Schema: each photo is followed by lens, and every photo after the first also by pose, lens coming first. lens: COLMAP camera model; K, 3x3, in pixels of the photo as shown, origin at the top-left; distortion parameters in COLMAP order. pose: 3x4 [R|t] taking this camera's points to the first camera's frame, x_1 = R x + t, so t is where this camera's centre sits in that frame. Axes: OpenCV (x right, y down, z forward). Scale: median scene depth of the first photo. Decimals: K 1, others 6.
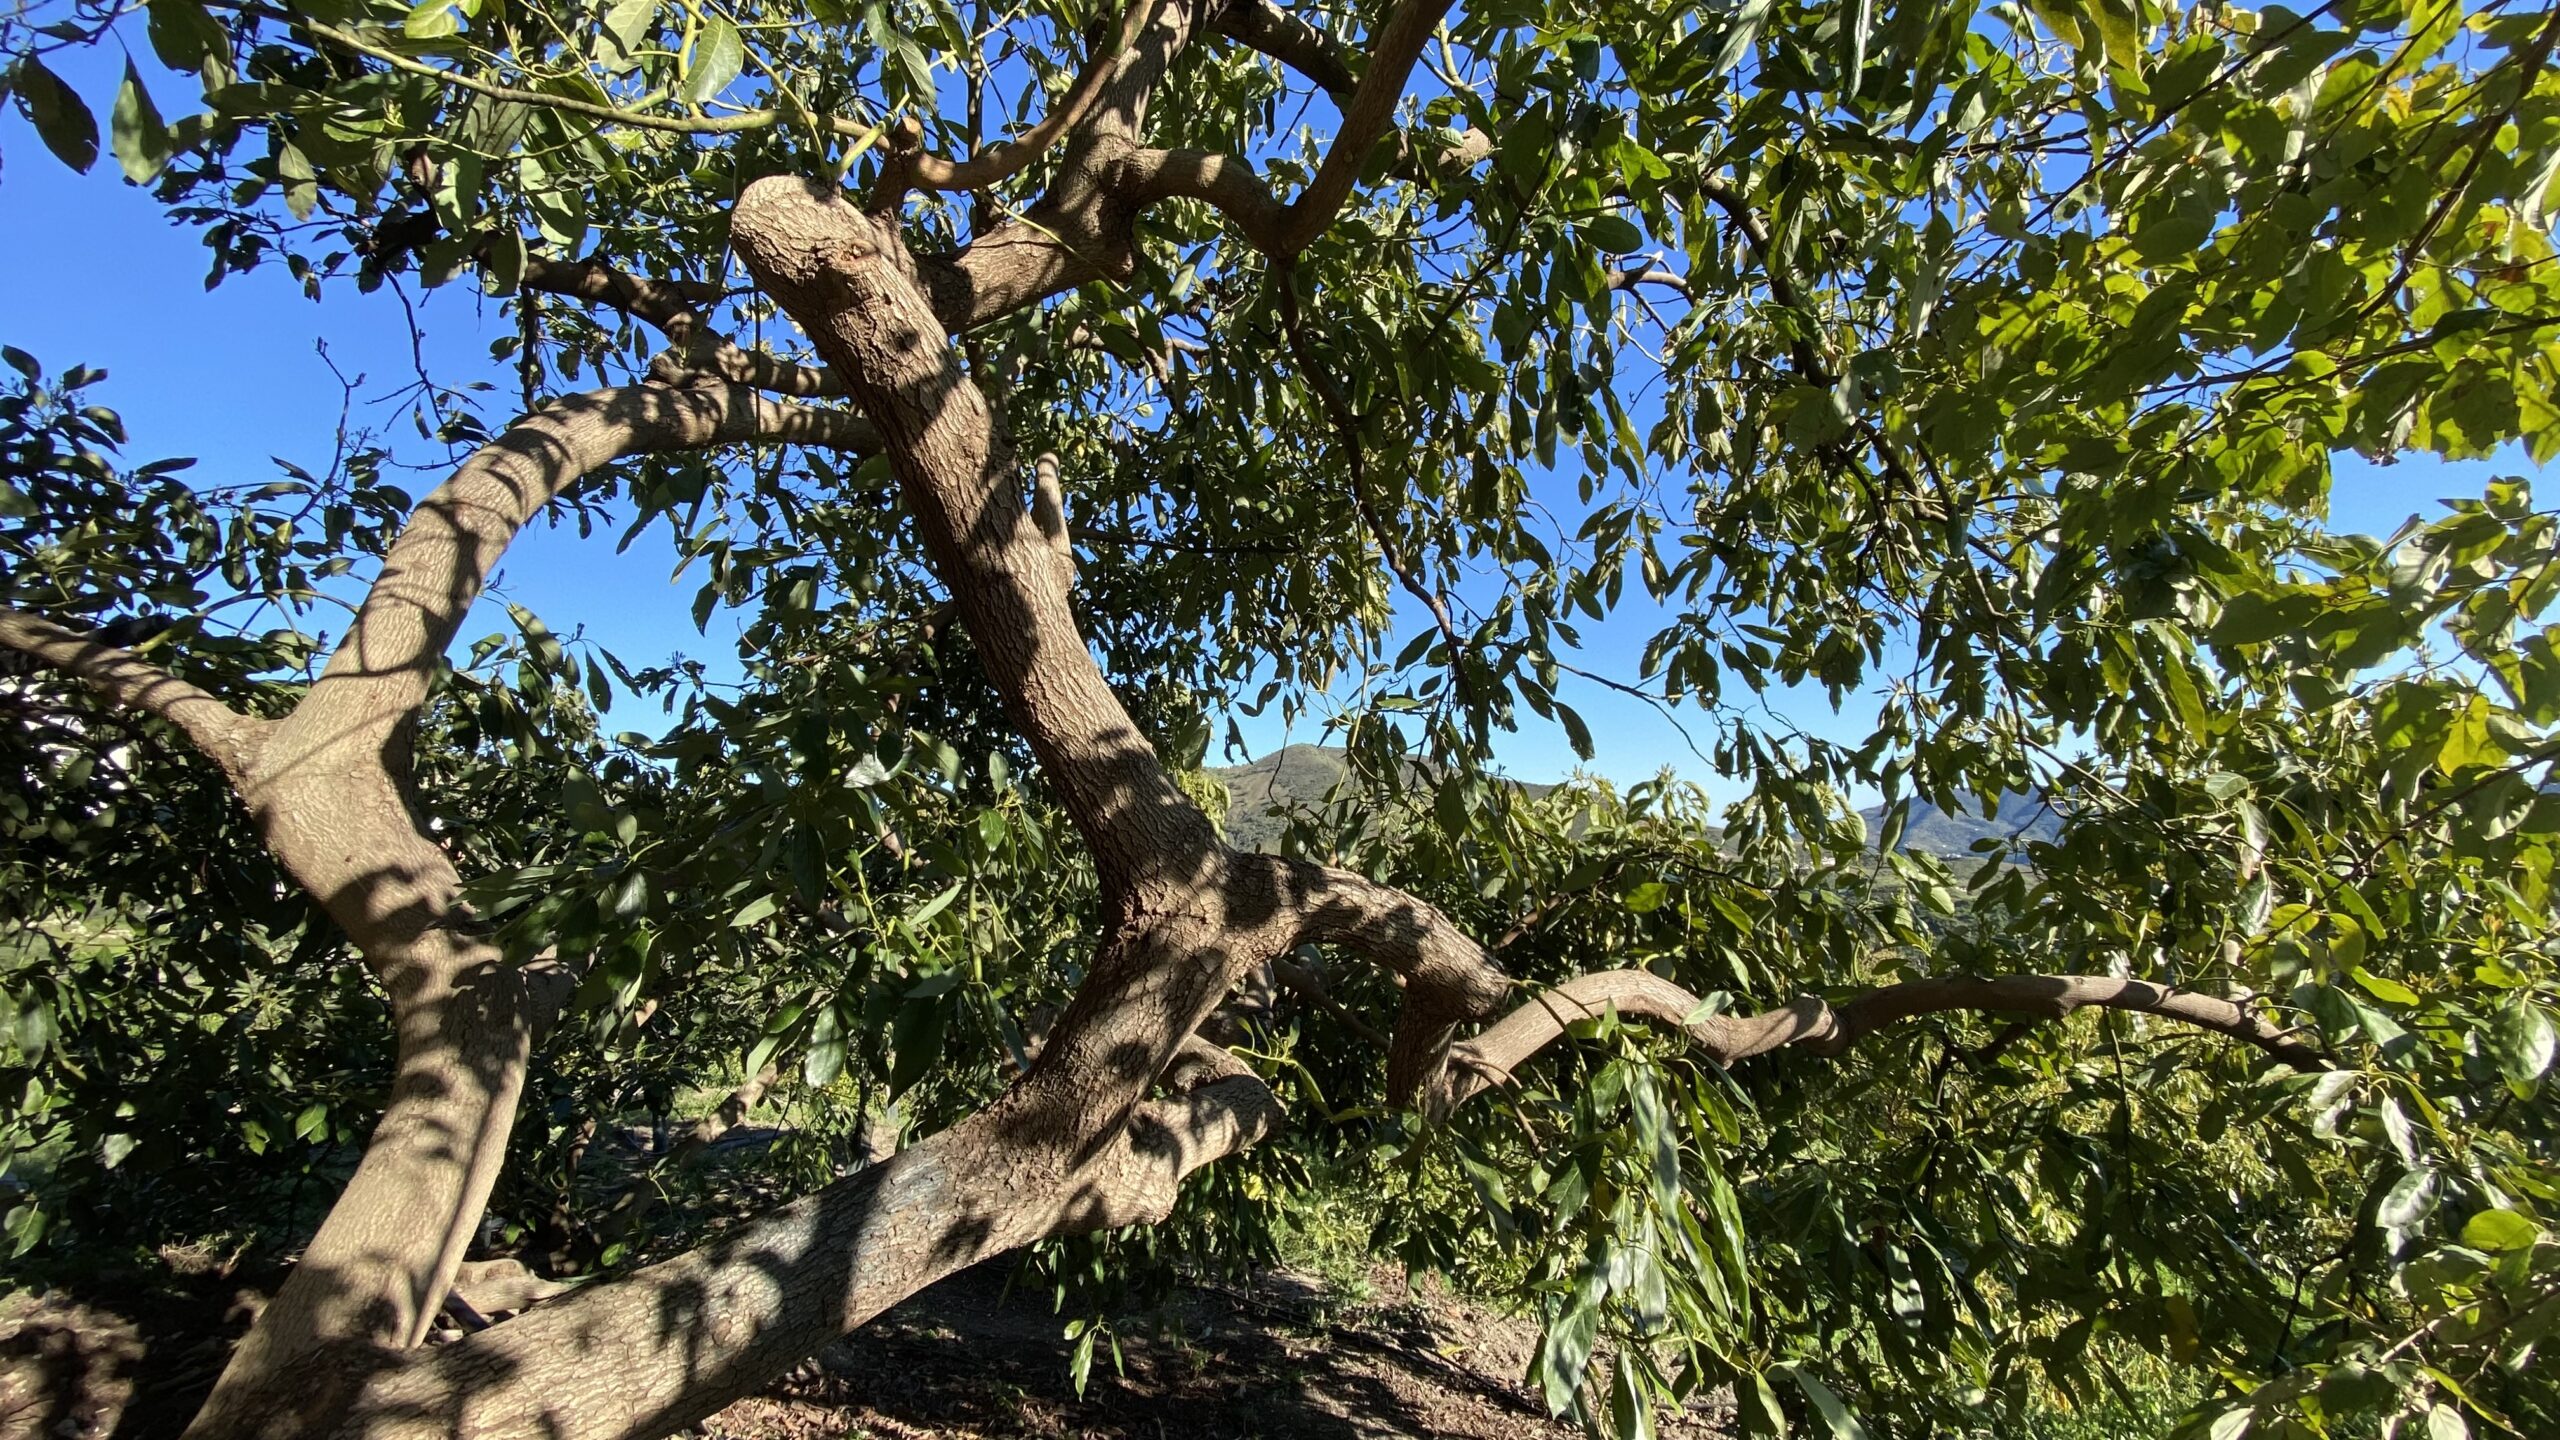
lens RADIAL K [[1035.3, 0, 1258.8], [0, 1035.3, 708.9], [0, 0, 1]] dist [0.001757, -0.000002]
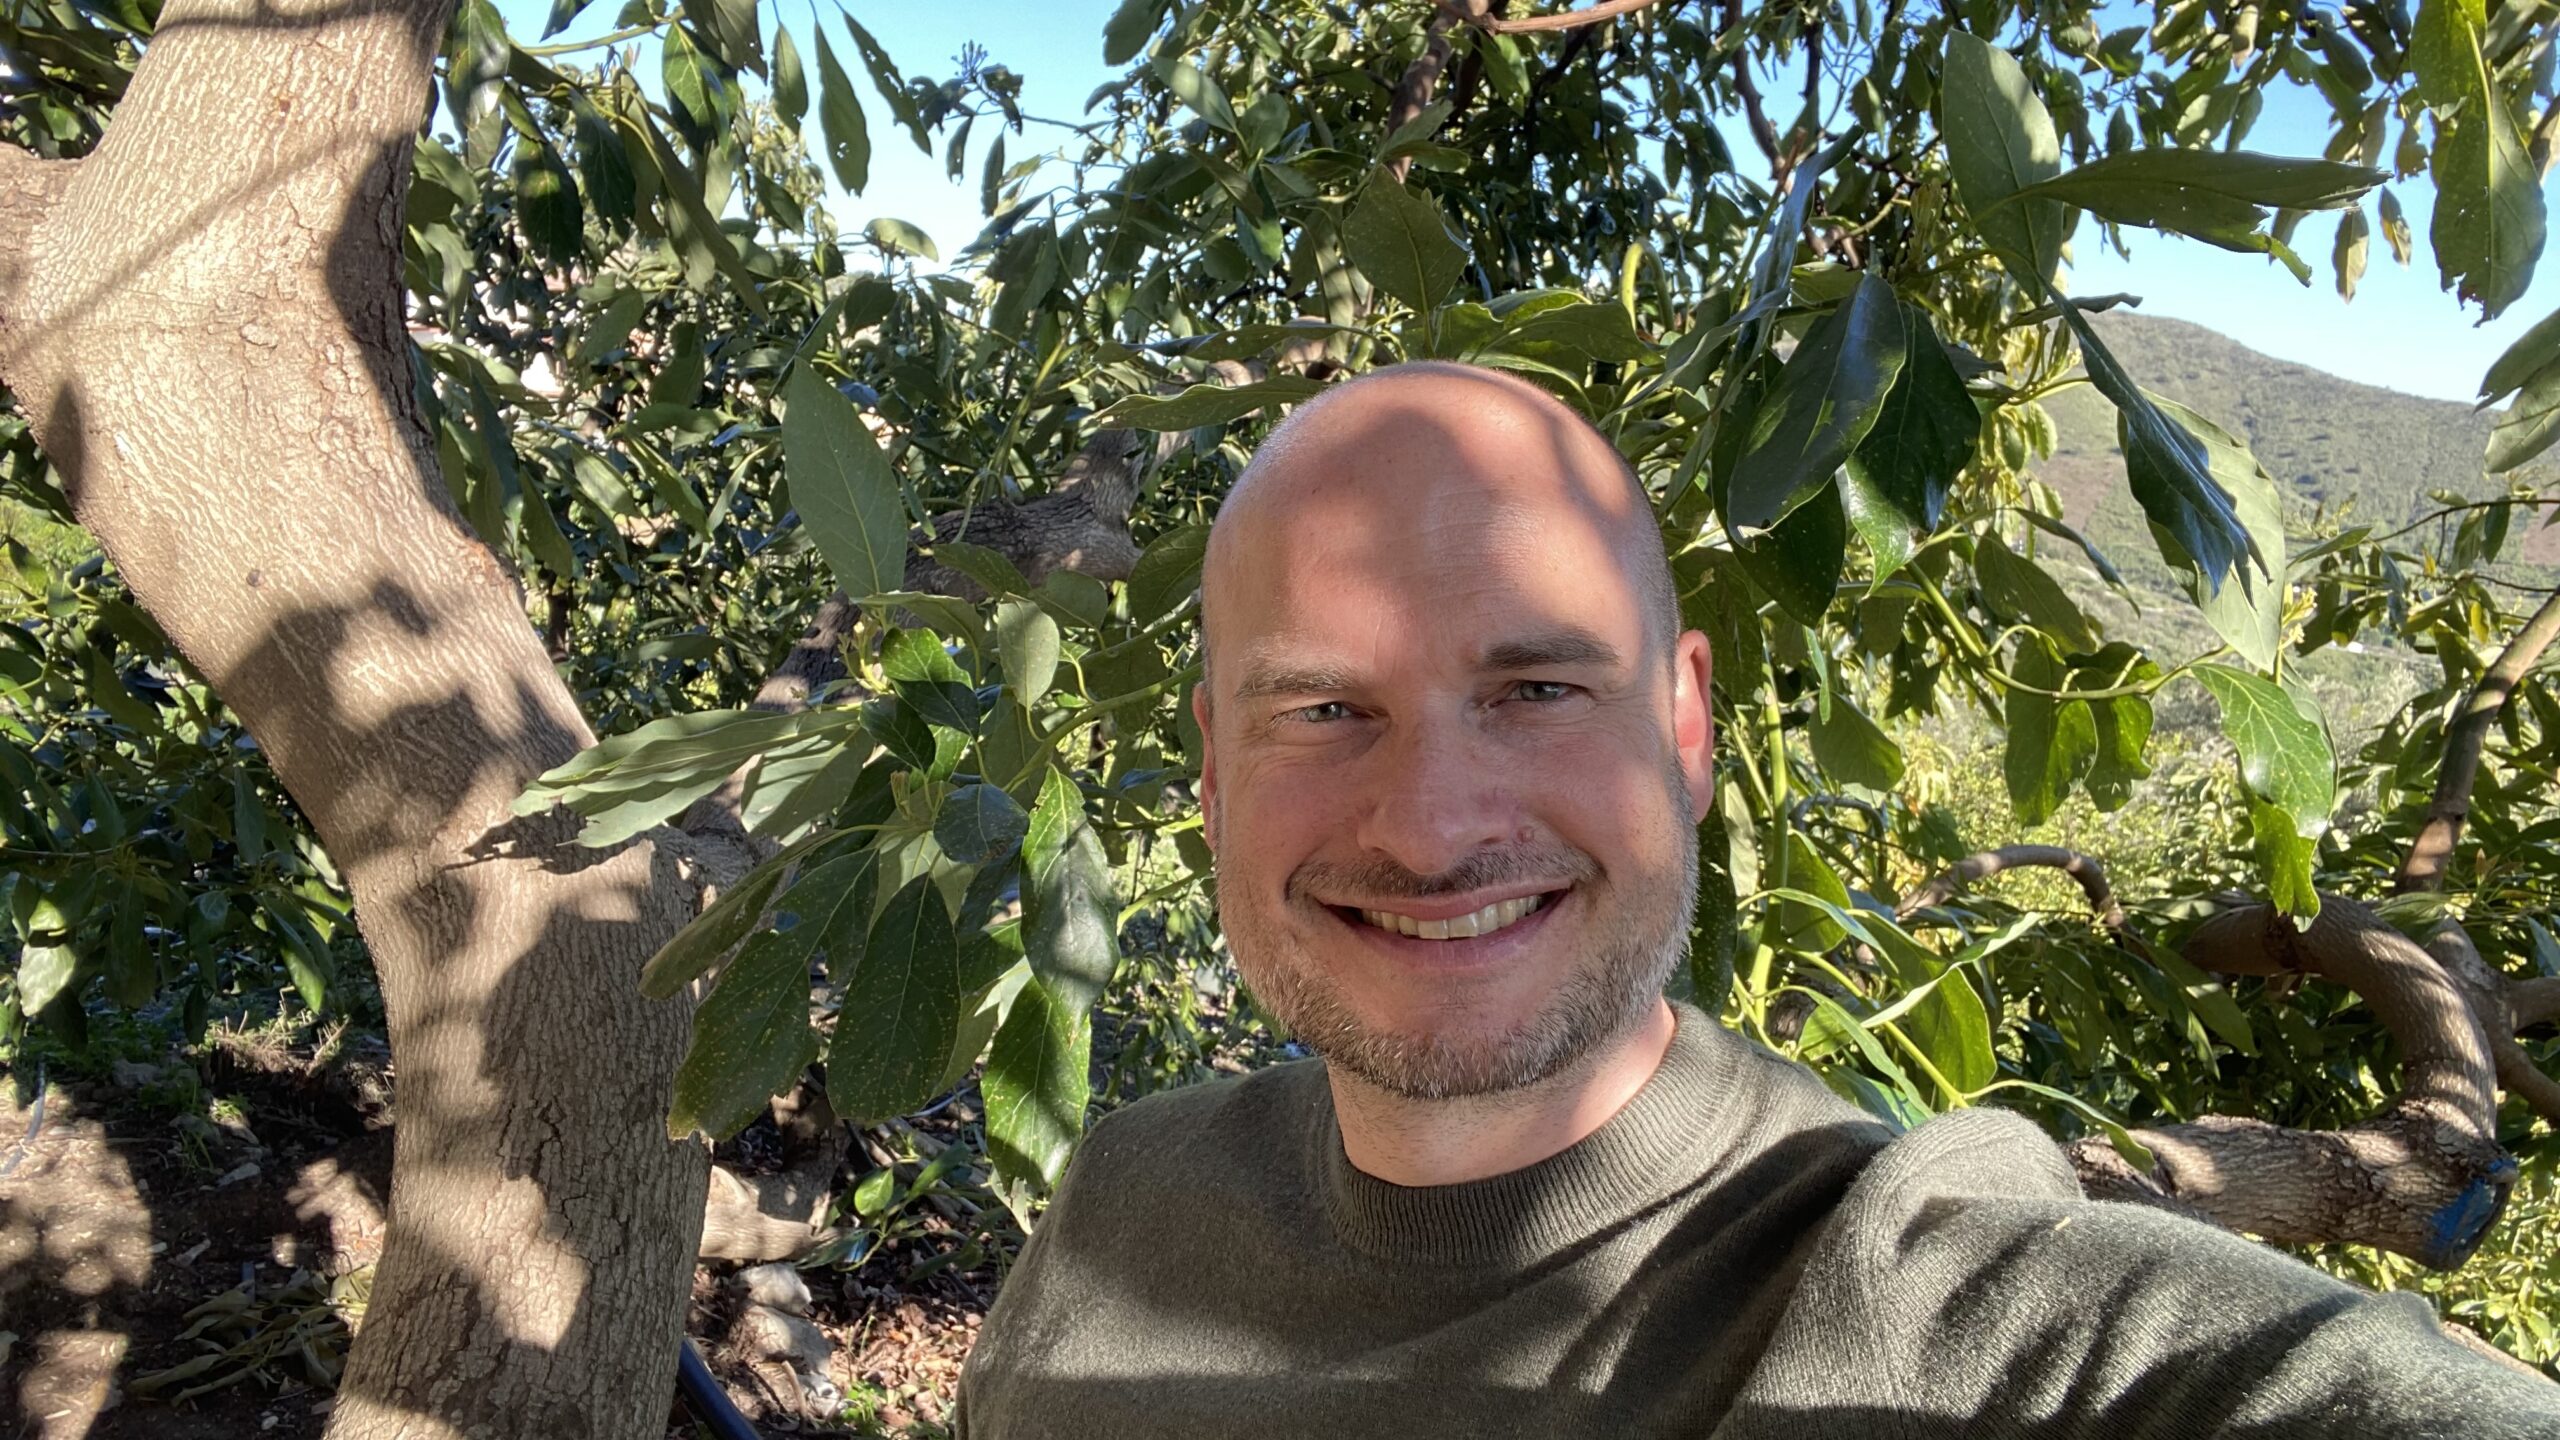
lens RADIAL K [[1732.4, 0, 1290.0], [0, 1732.4, 706.0], [0, 0, 1]] dist [0.050695, -0.041609]
pose [[0.949526, 0.154280, -0.273128, -0.222165], [-0.073148, 0.955589, 0.285480, -0.005689], [0.305042, -0.251092, 0.918642, 0.324933]]
